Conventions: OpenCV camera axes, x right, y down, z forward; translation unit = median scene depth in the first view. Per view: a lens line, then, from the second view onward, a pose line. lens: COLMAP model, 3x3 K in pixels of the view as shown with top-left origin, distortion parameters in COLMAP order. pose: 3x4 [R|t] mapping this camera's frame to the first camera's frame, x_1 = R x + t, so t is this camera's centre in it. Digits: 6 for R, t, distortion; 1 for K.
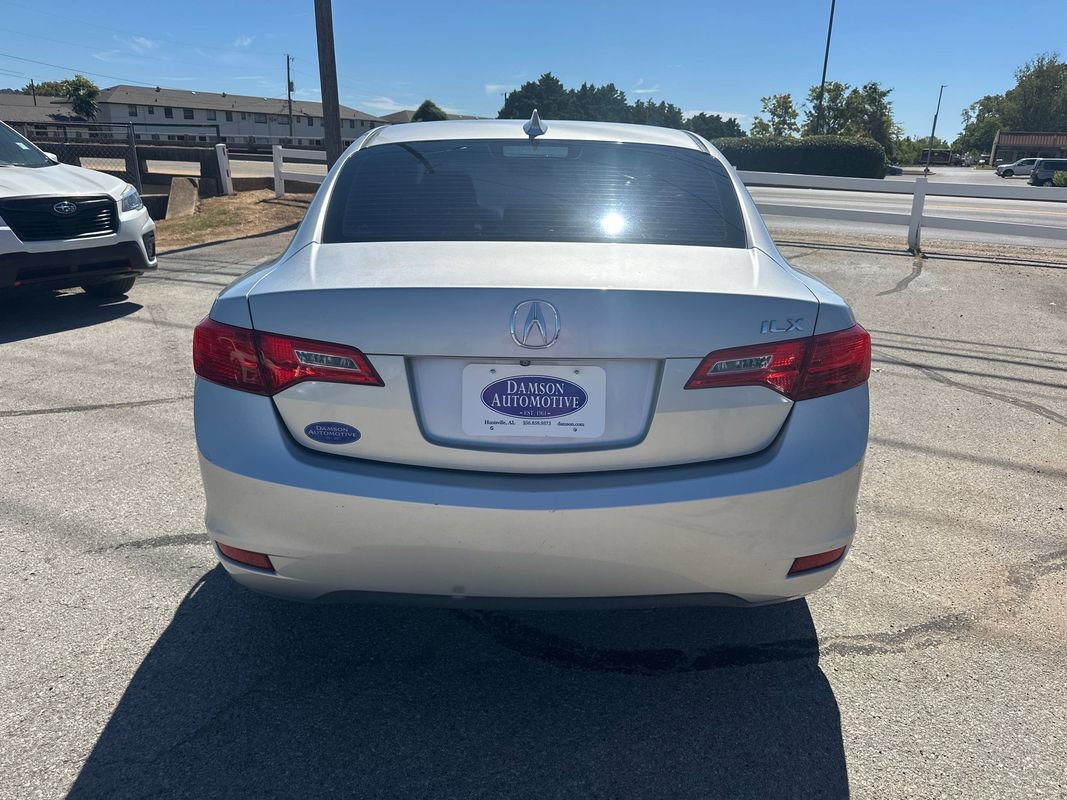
lens RADIAL K [[751.8, 0, 537.5], [0, 751.8, 400.0], [0, 0, 1]] dist [0.039189, -0.045321]
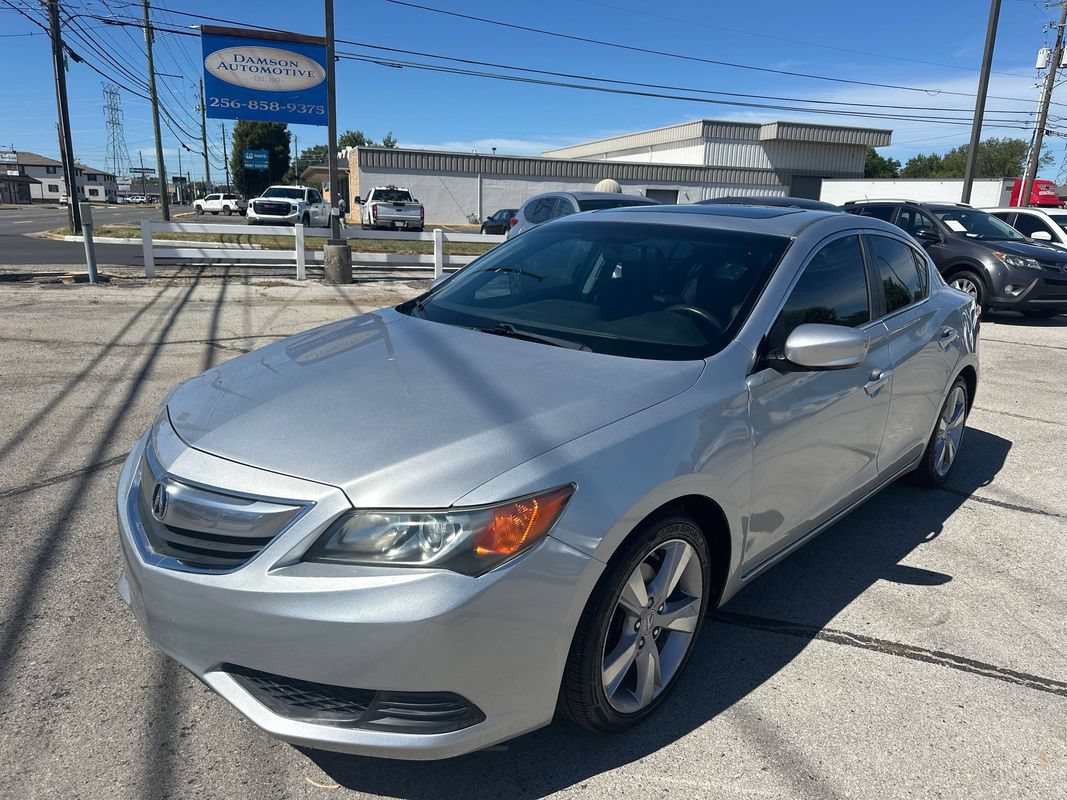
lens RADIAL K [[751.8, 0, 542.0], [0, 751.8, 405.8], [0, 0, 1]] dist [0.039189, -0.045321]
pose [[-0.731207, -0.217417, 0.646580, -0.033635], [0.166848, 0.862058, 0.478559, -0.039198], [-0.661436, 0.457806, -0.594067, 0.112336]]
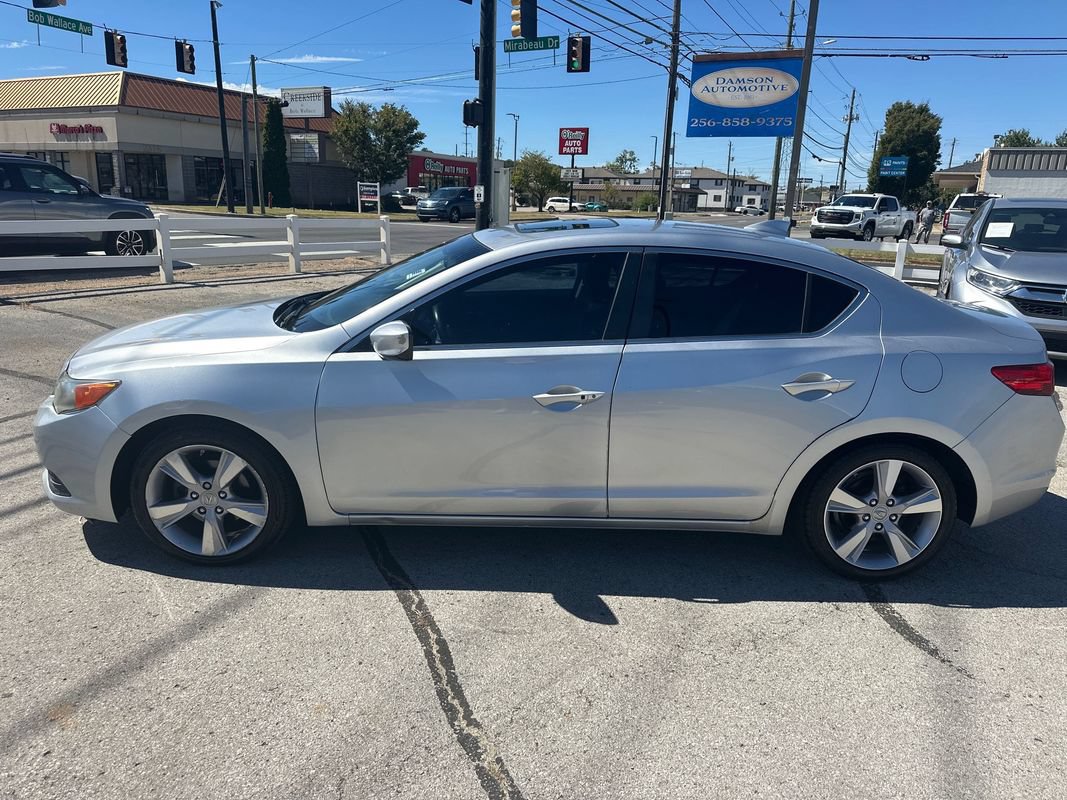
lens RADIAL K [[751.8, 0, 529.4], [0, 751.8, 409.9], [0, 0, 1]] dist [0.039189, -0.045321]
pose [[-0.006496, -0.297133, 0.954814, -0.066269], [0.284711, 0.914766, 0.286607, -0.026528], [-0.958591, 0.273708, 0.078655, 0.063586]]
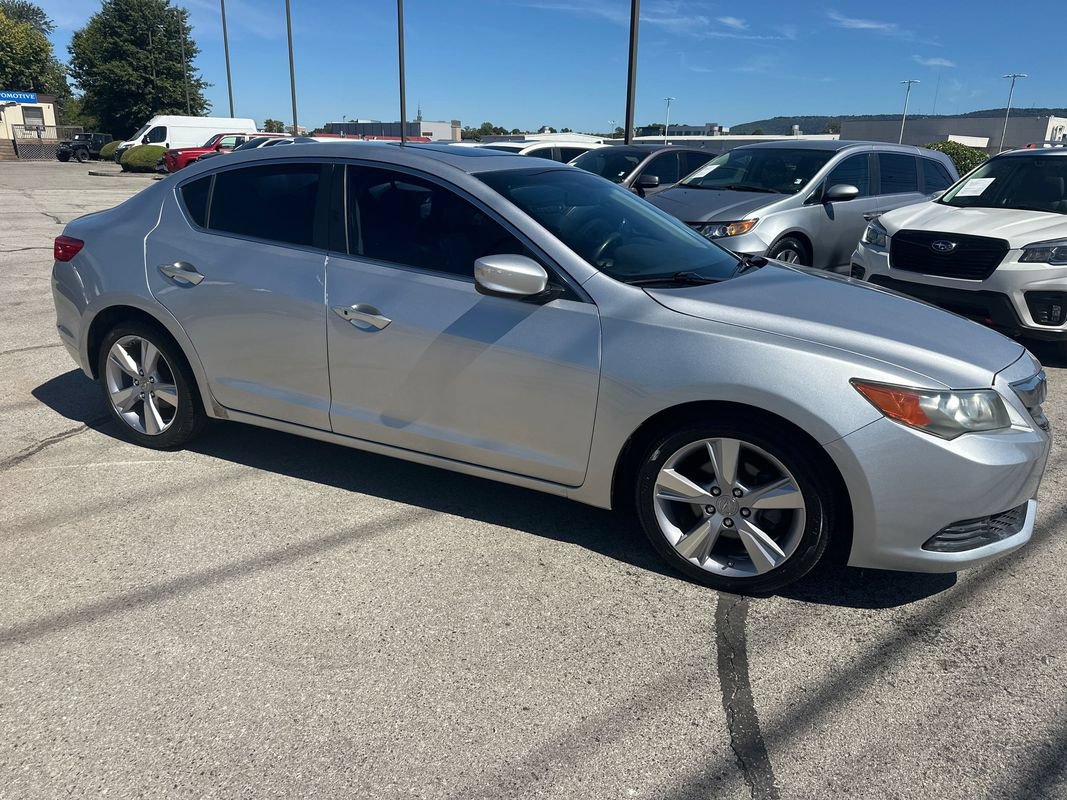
lens RADIAL K [[751.8, 0, 522.0], [0, 751.8, 400.1], [0, 0, 1]] dist [0.039189, -0.045321]
pose [[-0.448800, 0.240147, -0.860760, 0.056332], [-0.317223, 0.857671, 0.404685, -0.030784], [0.835433, 0.454676, -0.308742, 0.093120]]
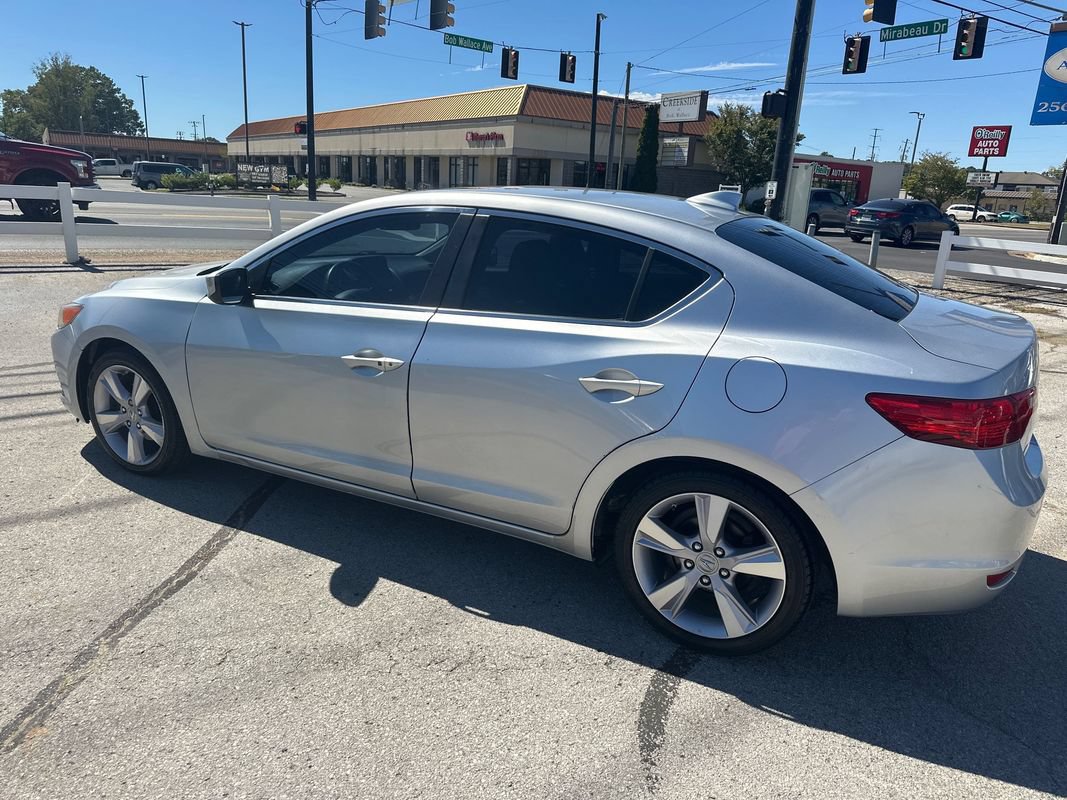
lens RADIAL K [[751.8, 0, 535.9], [0, 751.8, 406.5], [0, 0, 1]] dist [0.039189, -0.045321]
pose [[0.460276, -0.252298, 0.851171, -0.054191], [0.242830, 0.957984, 0.152647, -0.013702], [-0.853920, 0.136430, 0.502202, 0.030957]]
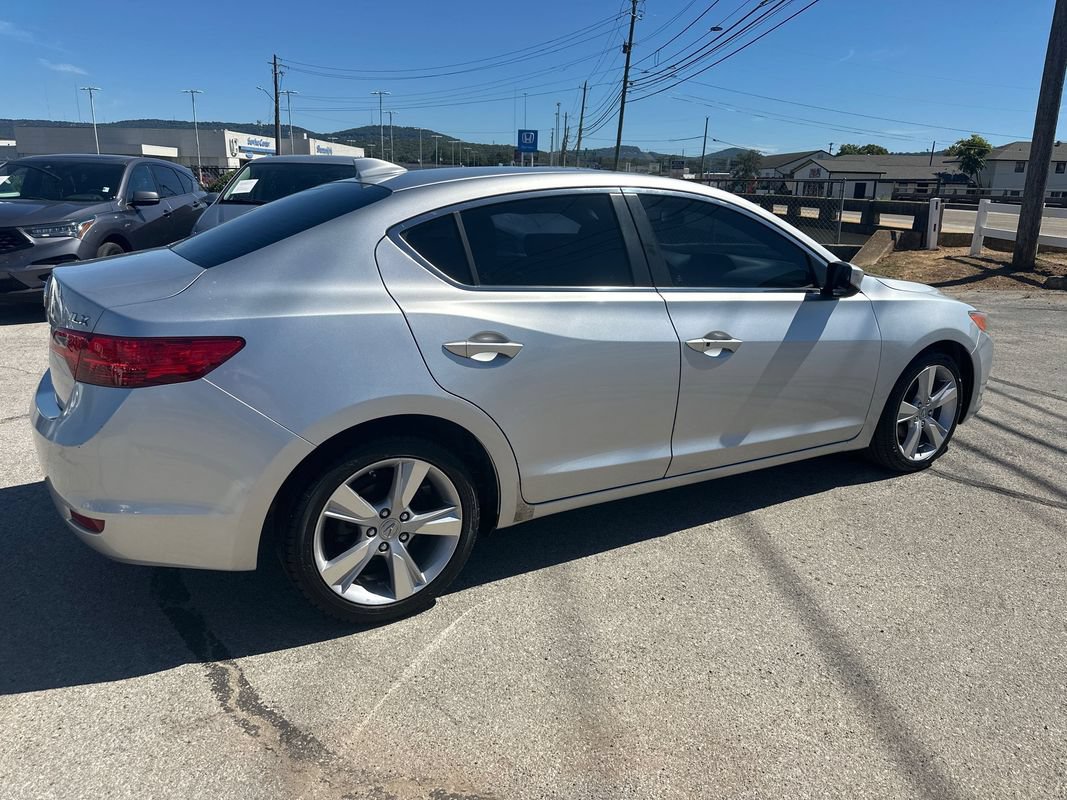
lens RADIAL K [[751.8, 0, 532.6], [0, 751.8, 400.4], [0, 0, 1]] dist [0.039189, -0.045321]
pose [[0.493380, 0.225278, -0.840135, 0.053033], [-0.282201, 0.955089, 0.090377, -0.008758], [0.822763, 0.192497, 0.534795, 0.028483]]
